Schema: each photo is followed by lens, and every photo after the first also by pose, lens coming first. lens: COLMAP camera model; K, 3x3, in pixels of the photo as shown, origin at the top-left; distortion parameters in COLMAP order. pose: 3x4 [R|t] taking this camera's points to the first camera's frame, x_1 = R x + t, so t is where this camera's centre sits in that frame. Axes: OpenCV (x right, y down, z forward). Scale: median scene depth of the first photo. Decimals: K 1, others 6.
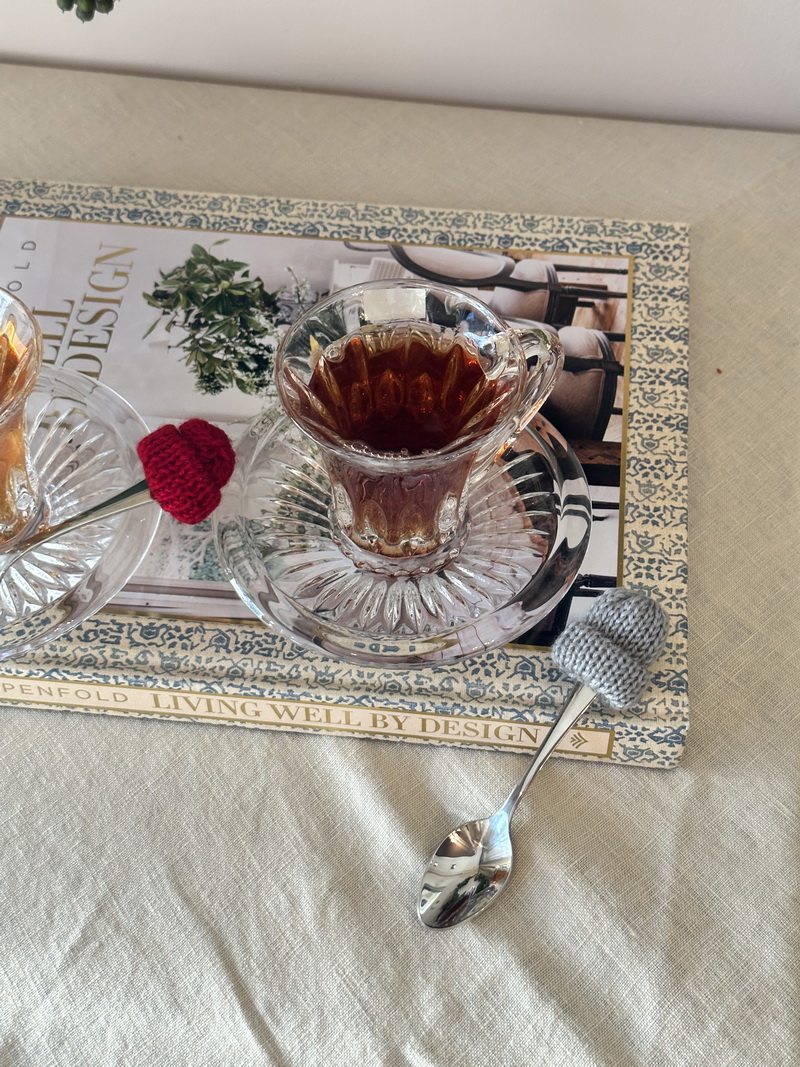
lens RADIAL K [[1469.6, 0, 400.0], [0, 1469.6, 533.5], [0, 0, 1]] dist [0.156274, -0.015363]
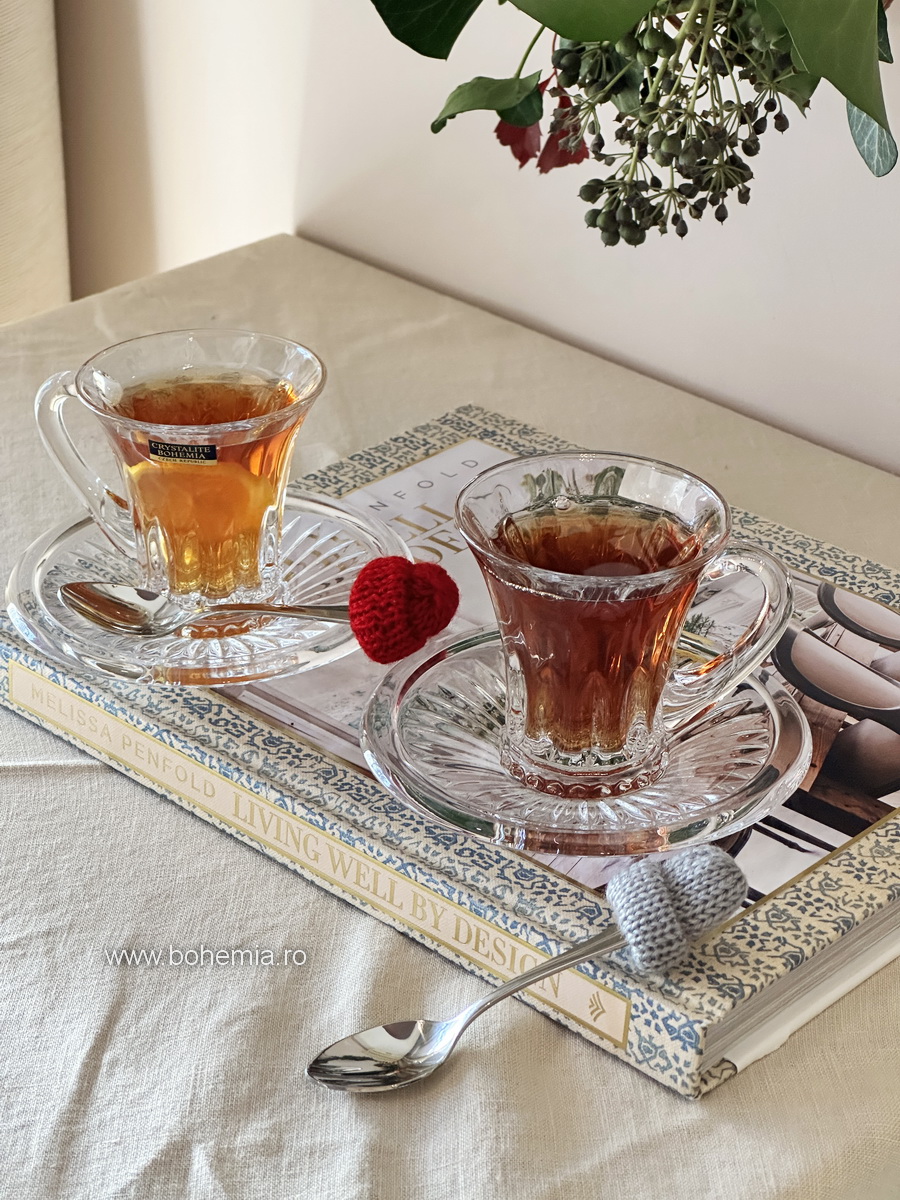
lens RADIAL K [[2695.3, 0, 450.0], [0, 2695.3, 600.0], [0, 0, 1]] dist [-0.285723, 7.429438]
pose [[0.798213, 0.308968, -0.517103, 0.740132], [-0.496396, 0.823688, -0.274098, 0.395509], [0.341244, 0.475476, 0.810848, -0.317866]]
